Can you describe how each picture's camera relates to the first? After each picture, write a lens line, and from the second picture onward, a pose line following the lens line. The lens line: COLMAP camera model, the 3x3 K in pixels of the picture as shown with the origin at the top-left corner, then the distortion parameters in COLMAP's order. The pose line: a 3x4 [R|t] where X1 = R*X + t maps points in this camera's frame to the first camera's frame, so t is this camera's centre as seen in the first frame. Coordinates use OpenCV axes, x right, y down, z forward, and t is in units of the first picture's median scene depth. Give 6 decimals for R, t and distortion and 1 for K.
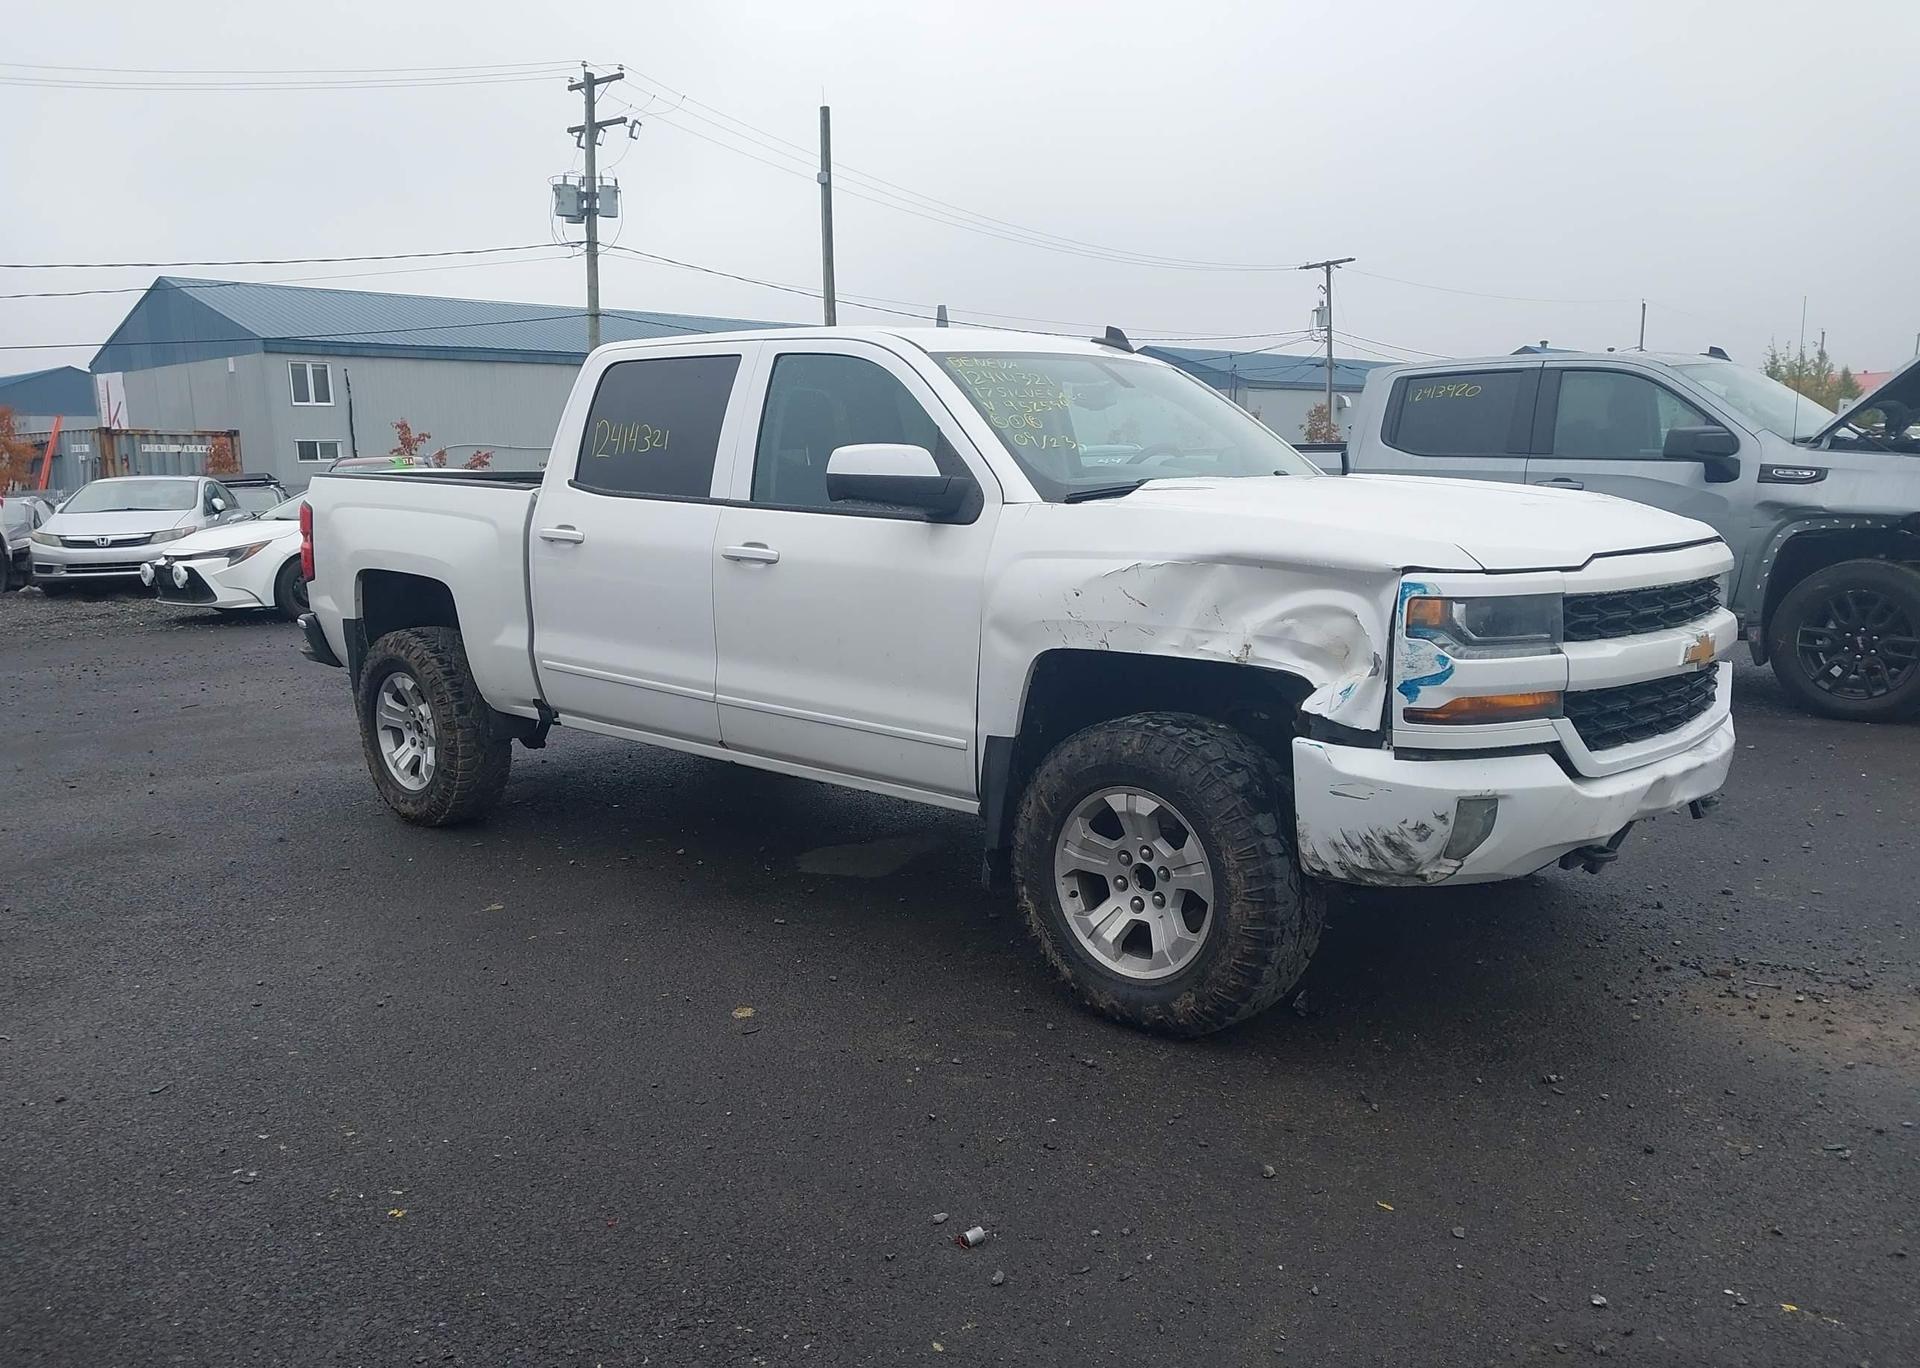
lens RADIAL K [[1658.2, 0, 960.5], [0, 1658.2, 698.5], [0, 0, 1]] dist [0.020762, -0.001042]
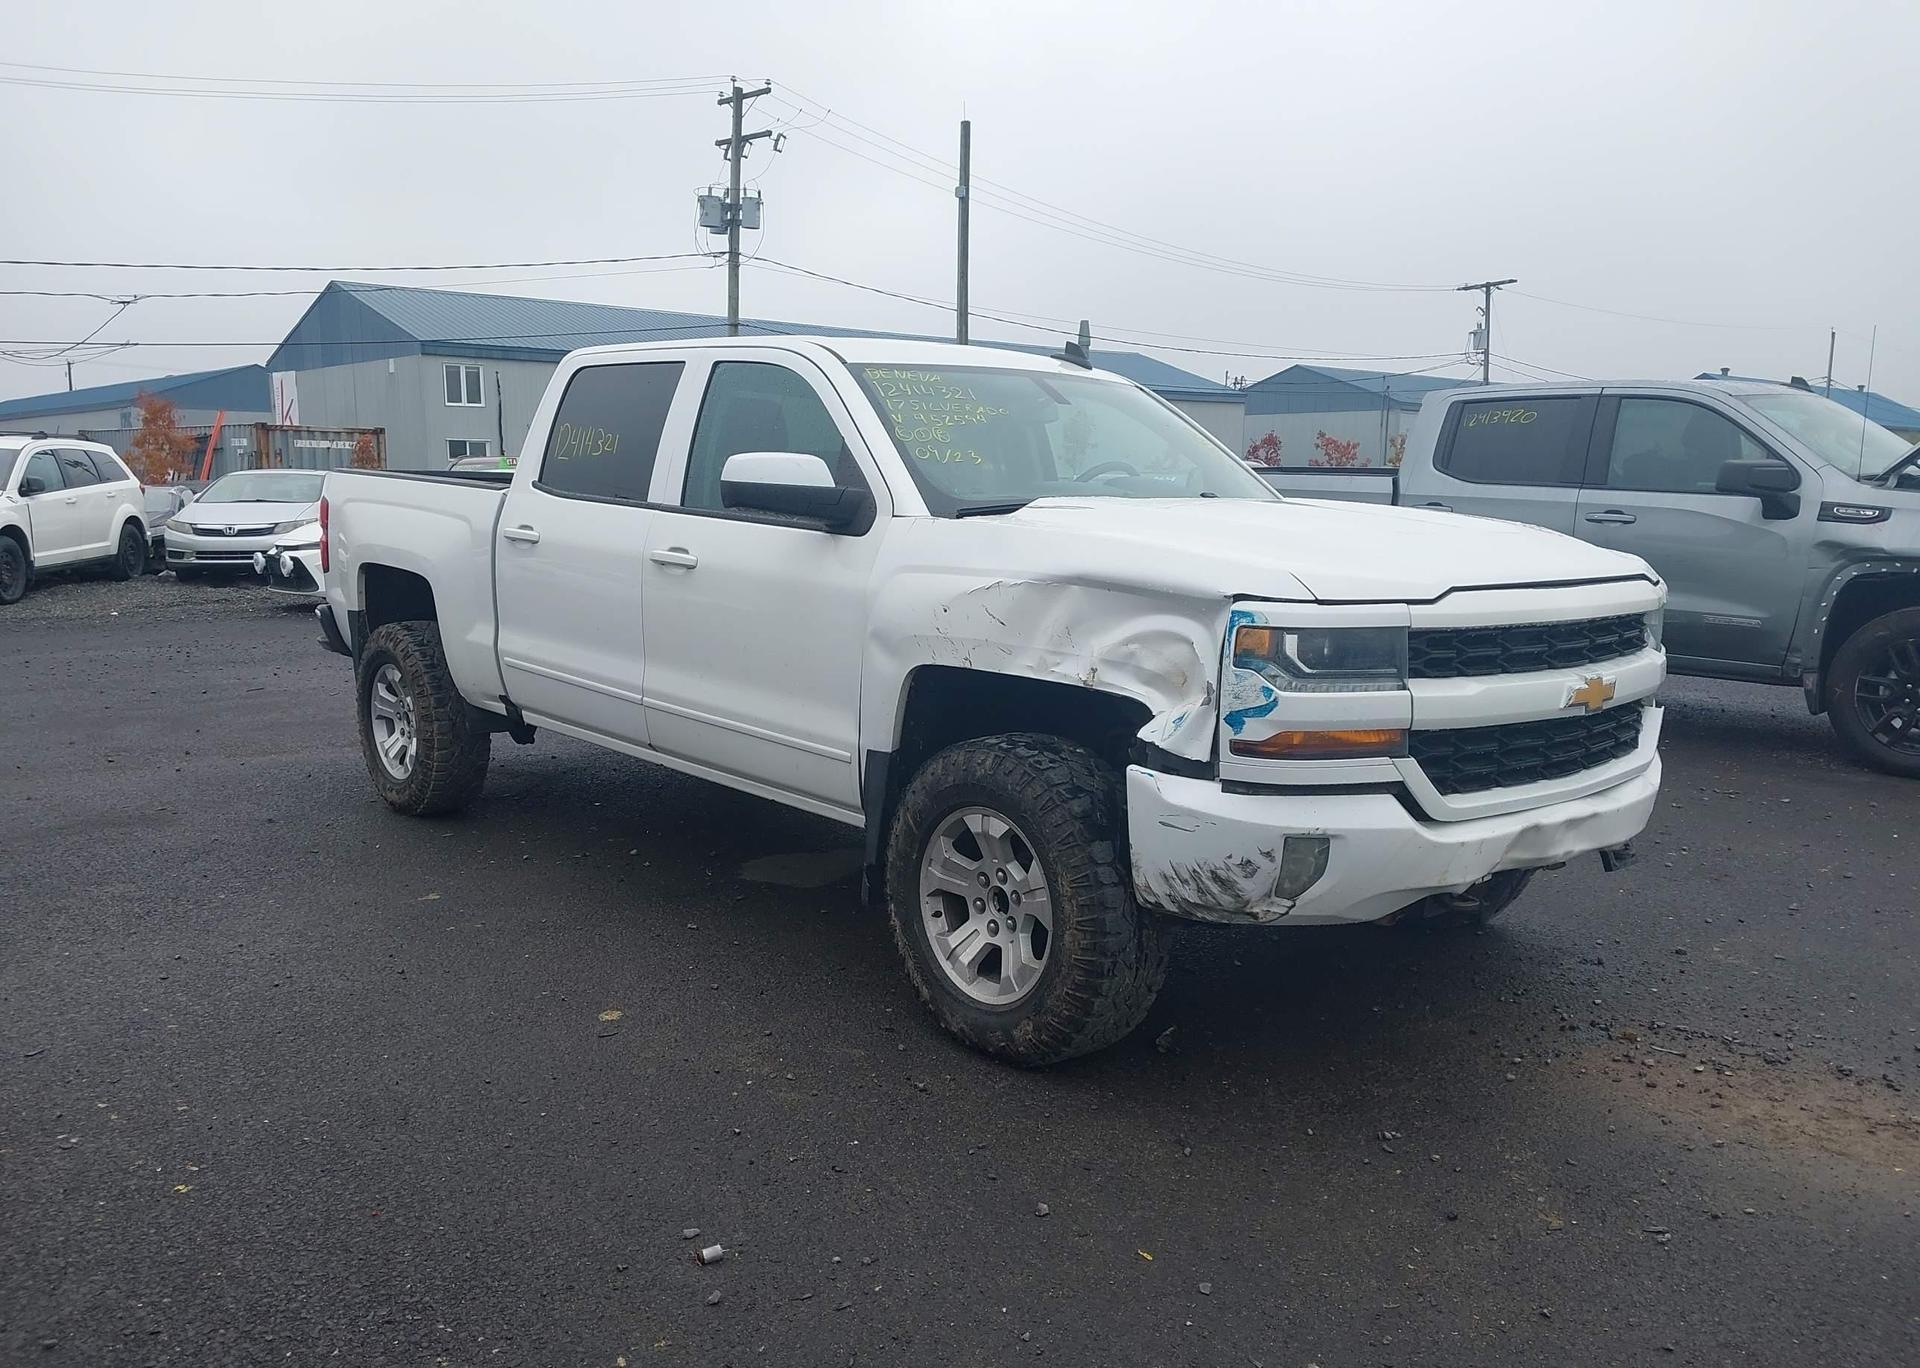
lens RADIAL K [[1655.9, 0, 949.3], [0, 1655.9, 695.7], [0, 0, 1]] dist [0.039836, -0.036913]
pose [[0.993581, 0.041794, -0.105123, 0.138900], [-0.042855, 0.999050, -0.007860, -0.003388], [0.104695, 0.012315, 0.994428, 0.016199]]
